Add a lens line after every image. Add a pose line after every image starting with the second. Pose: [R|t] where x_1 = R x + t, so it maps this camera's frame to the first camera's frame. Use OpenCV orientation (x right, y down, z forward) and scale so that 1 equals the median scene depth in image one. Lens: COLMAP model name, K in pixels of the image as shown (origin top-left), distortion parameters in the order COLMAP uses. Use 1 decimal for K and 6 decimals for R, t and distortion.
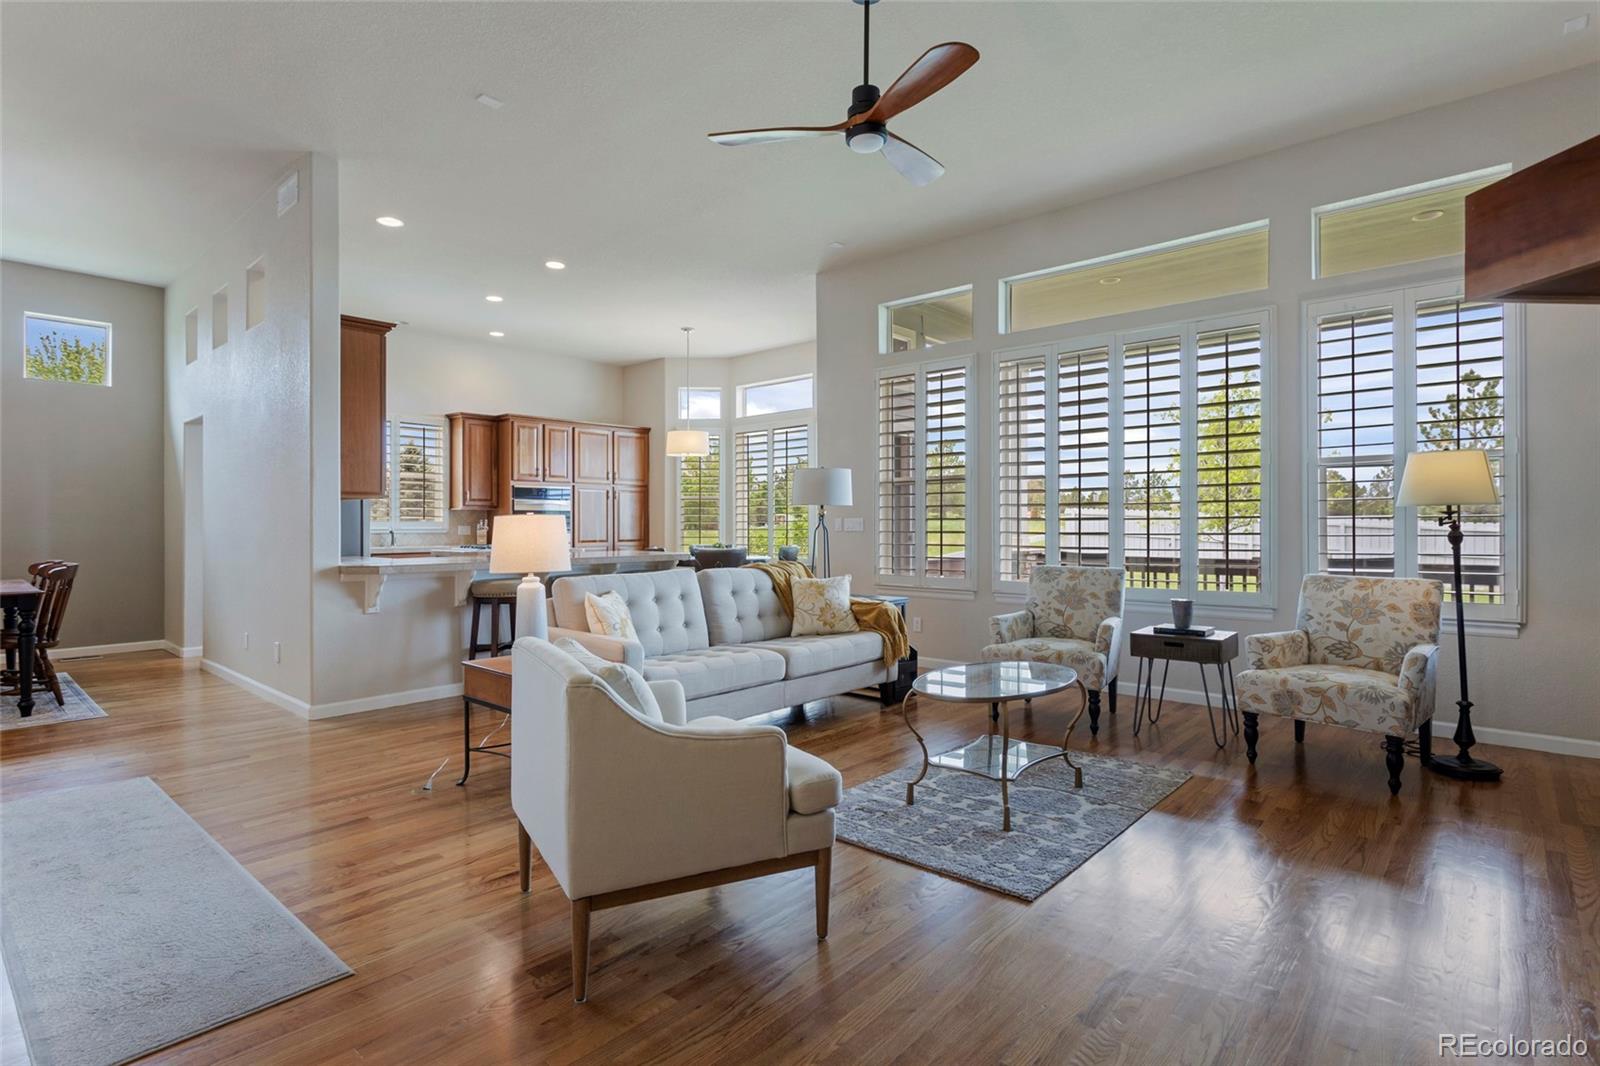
lens RADIAL K [[799.8, 0, 792.3], [0, 799.8, 526.3], [0, 0, 1]] dist [-0.005918, 0.000458]
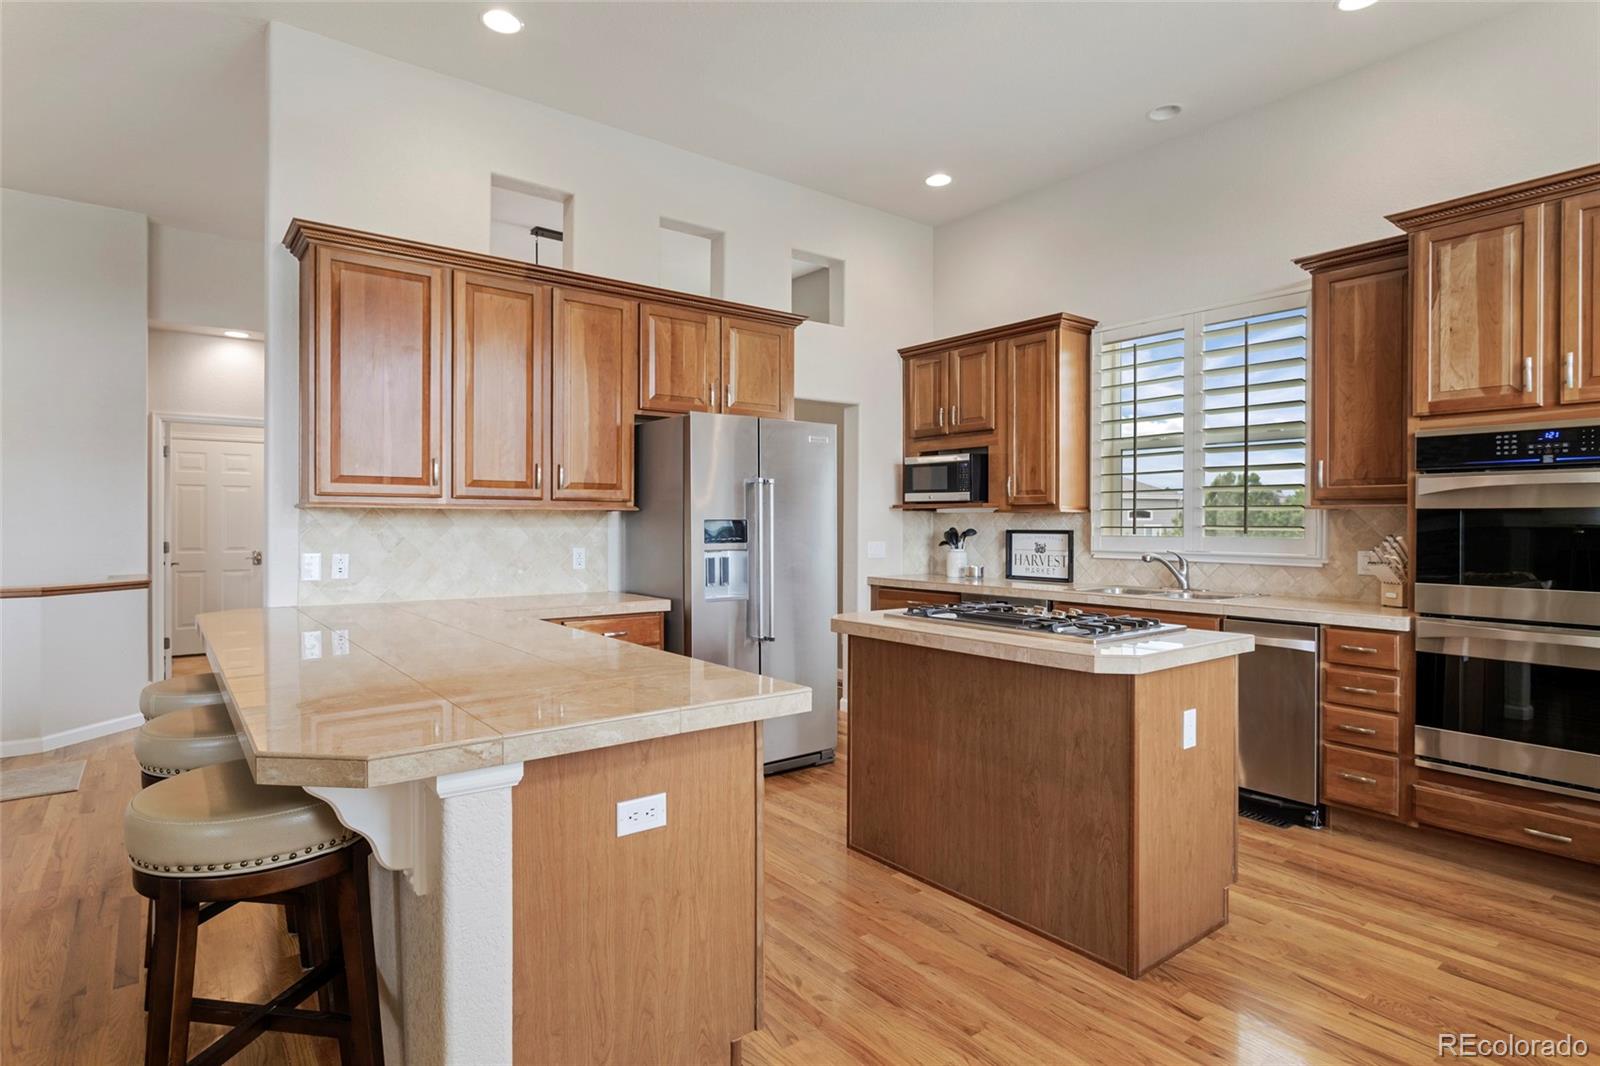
lens RADIAL K [[833.9, 0, 785.8], [0, 833.9, 526.2], [0, 0, 1]] dist [-0.003102, 0.001452]
pose [[-0.191345, 0.006022, -0.981504, 0.055229], [-0.003639, 0.999970, 0.006845, -0.026684], [0.981516, 0.004881, -0.191317, 1.490277]]
